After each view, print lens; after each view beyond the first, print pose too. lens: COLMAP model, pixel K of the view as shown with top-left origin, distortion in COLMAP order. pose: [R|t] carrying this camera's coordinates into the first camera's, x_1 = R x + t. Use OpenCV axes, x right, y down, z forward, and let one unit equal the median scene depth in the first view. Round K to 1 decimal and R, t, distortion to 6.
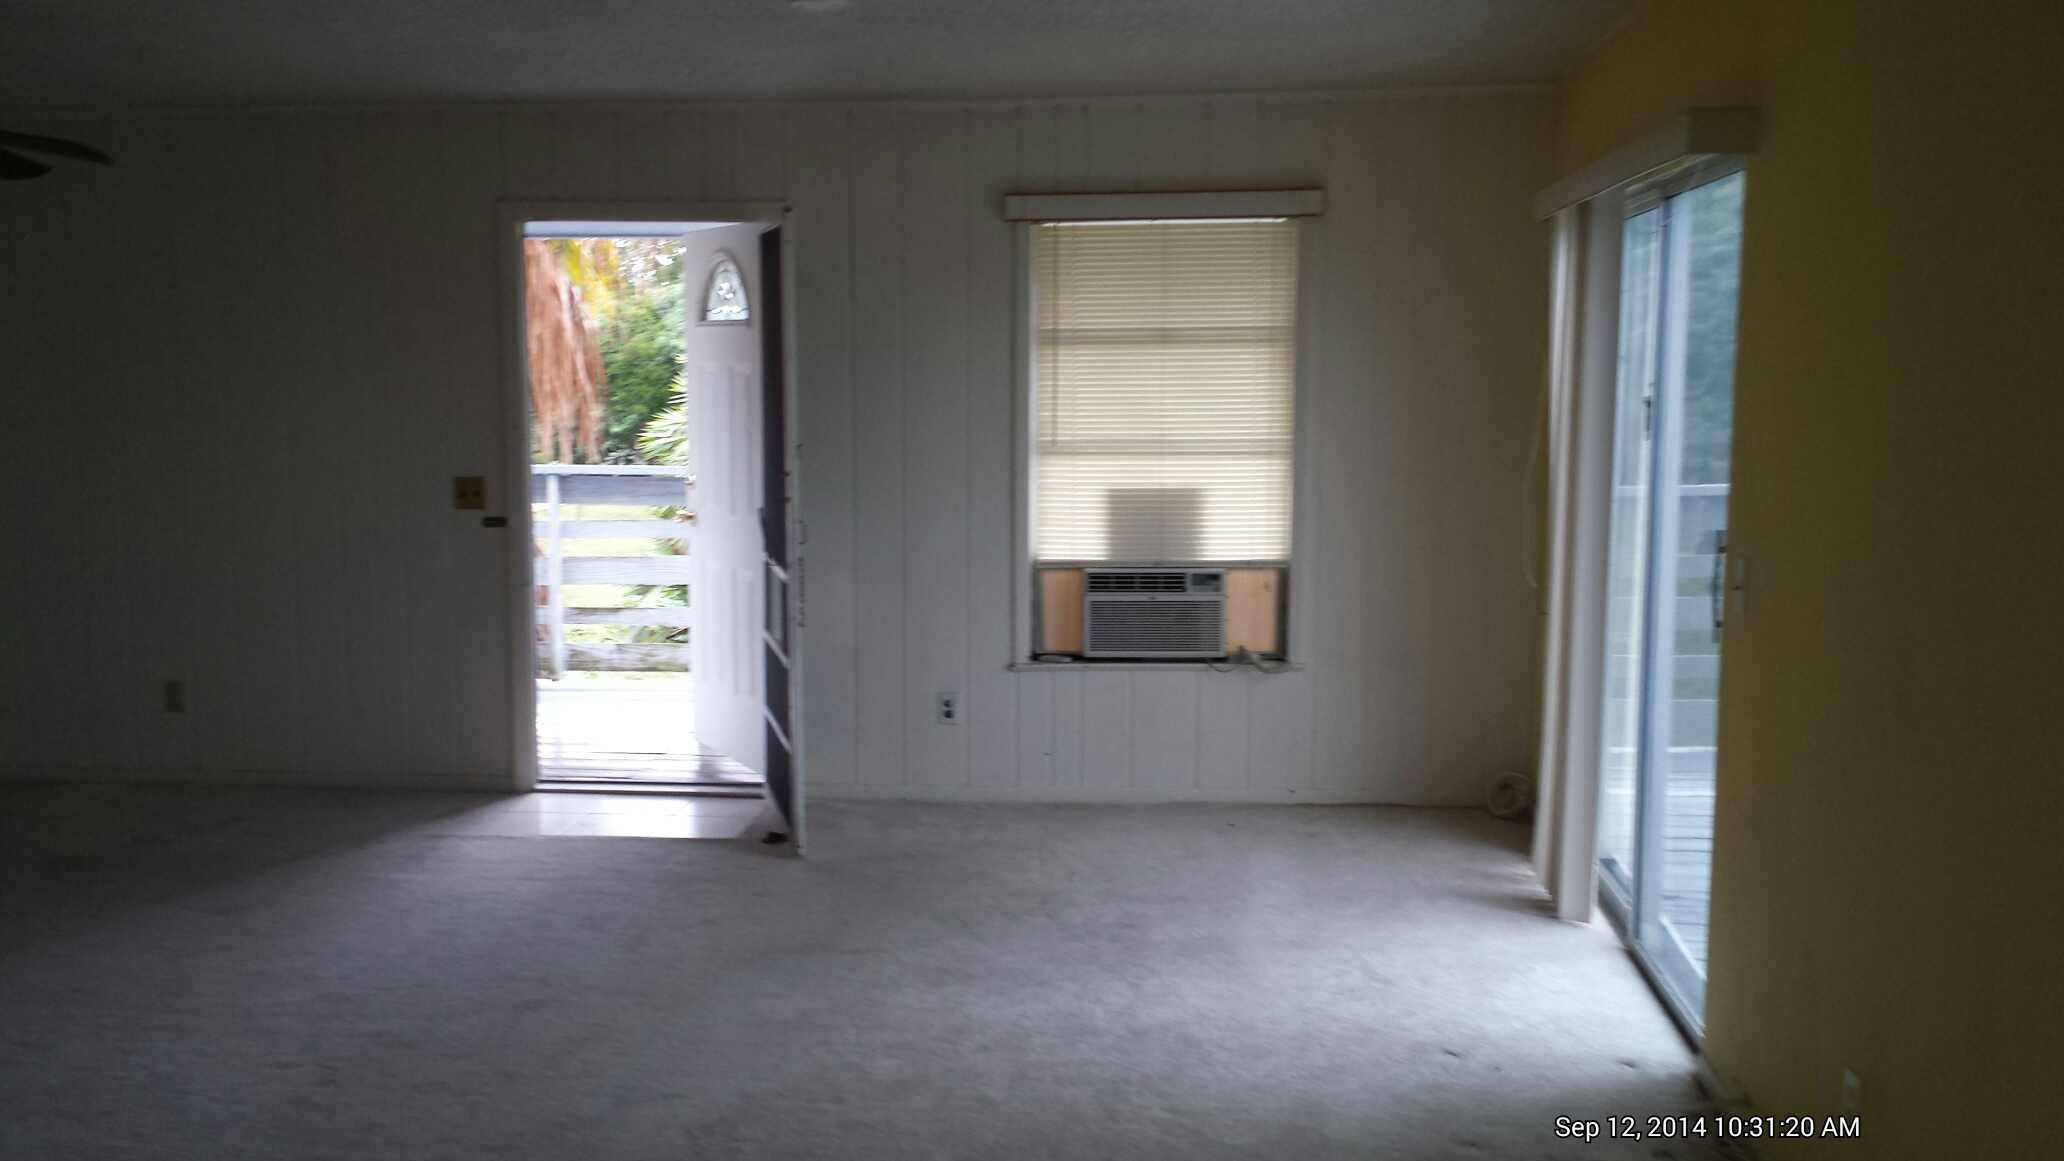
lens RADIAL K [[1905.0, 0, 1037.4], [0, 1905.0, 660.2], [0, 0, 1]] dist [0.006542, -0.016457]
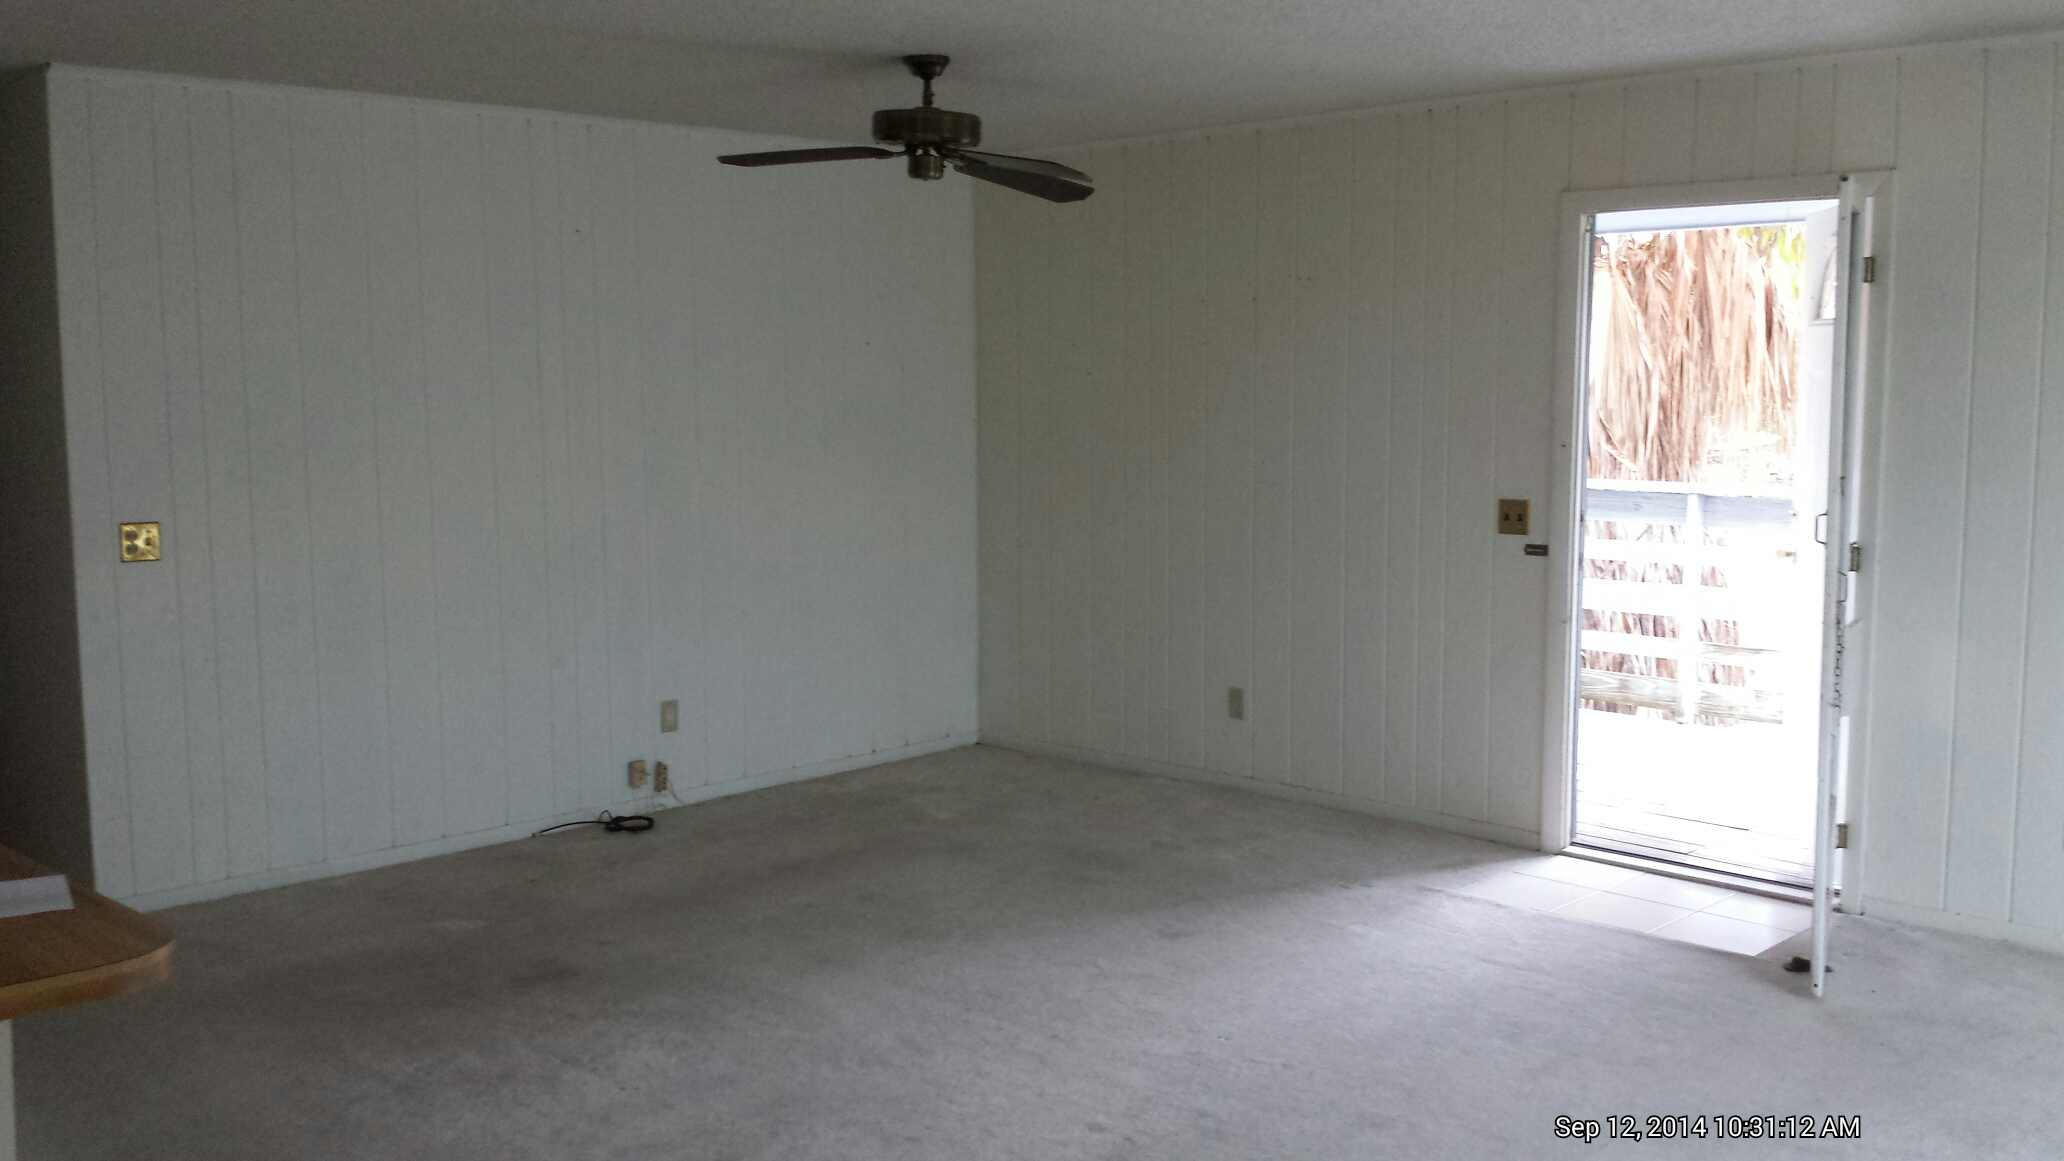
lens RADIAL K [[1902.3, 0, 1031.3], [0, 1902.3, 604.2], [0, 0, 1]] dist [0.233861, -0.511443]
pose [[0.786674, 0.069645, -0.613428, 0.095382], [-0.089161, 0.996016, -0.001259, -0.026407], [0.610897, 0.055684, 0.789749, 0.145072]]
